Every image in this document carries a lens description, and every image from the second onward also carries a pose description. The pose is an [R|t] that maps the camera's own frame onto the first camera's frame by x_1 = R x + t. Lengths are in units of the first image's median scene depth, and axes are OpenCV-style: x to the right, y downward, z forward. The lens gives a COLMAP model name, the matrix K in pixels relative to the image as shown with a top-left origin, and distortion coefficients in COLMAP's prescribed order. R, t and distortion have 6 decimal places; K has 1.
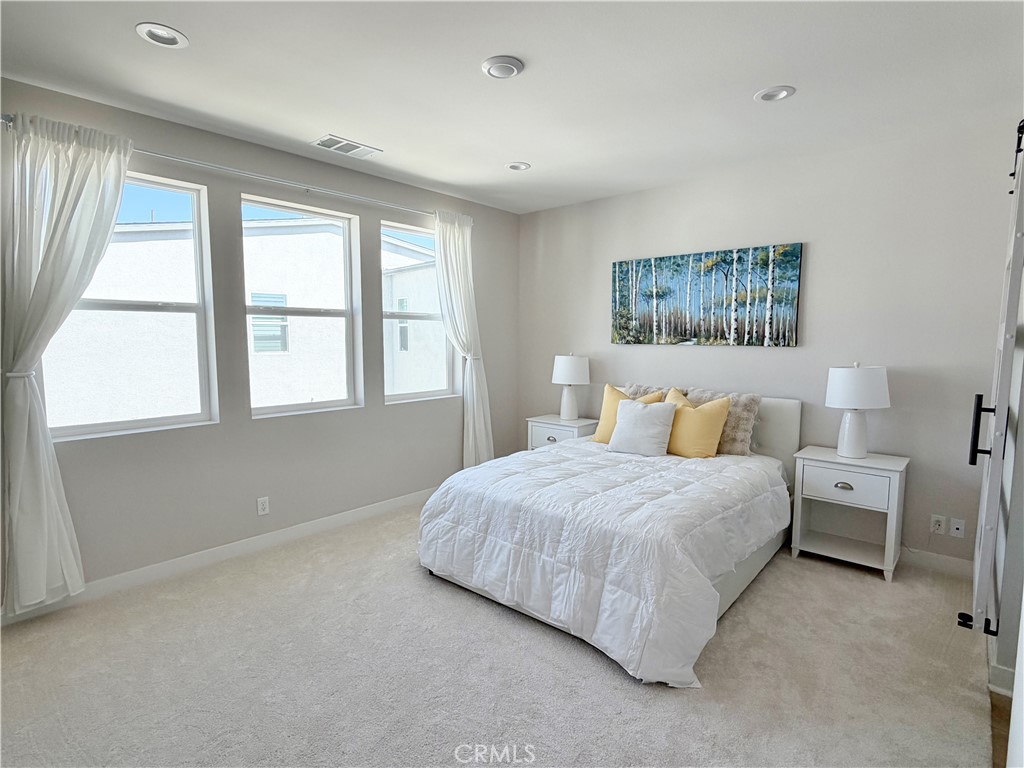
lens RADIAL K [[541.9, 0, 509.1], [0, 541.9, 385.2], [0, 0, 1]] dist [-0.002687, -0.000007]
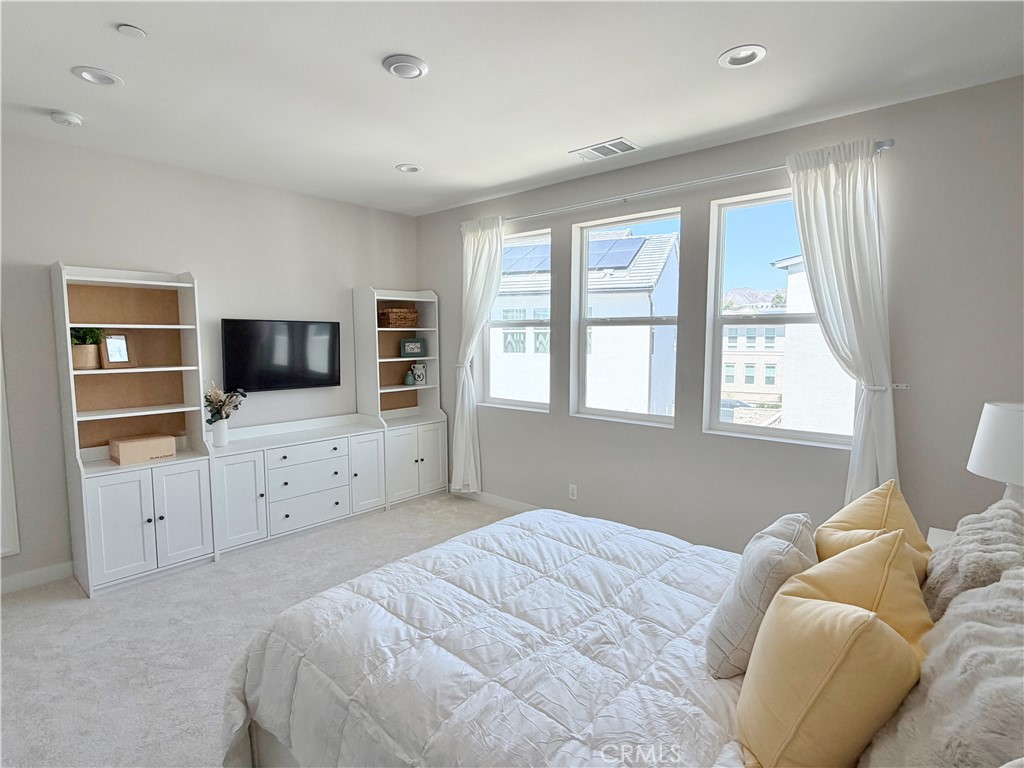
lens RADIAL K [[541.9, 0, 516.2], [0, 541.9, 384.1], [0, 0, 1]] dist [-0.002687, -0.000007]
pose [[-0.015192, 0.091451, -0.995694, 0.639186], [-0.090881, 0.991560, 0.092458, -0.094763], [0.995746, 0.091894, -0.006752, 0.816773]]
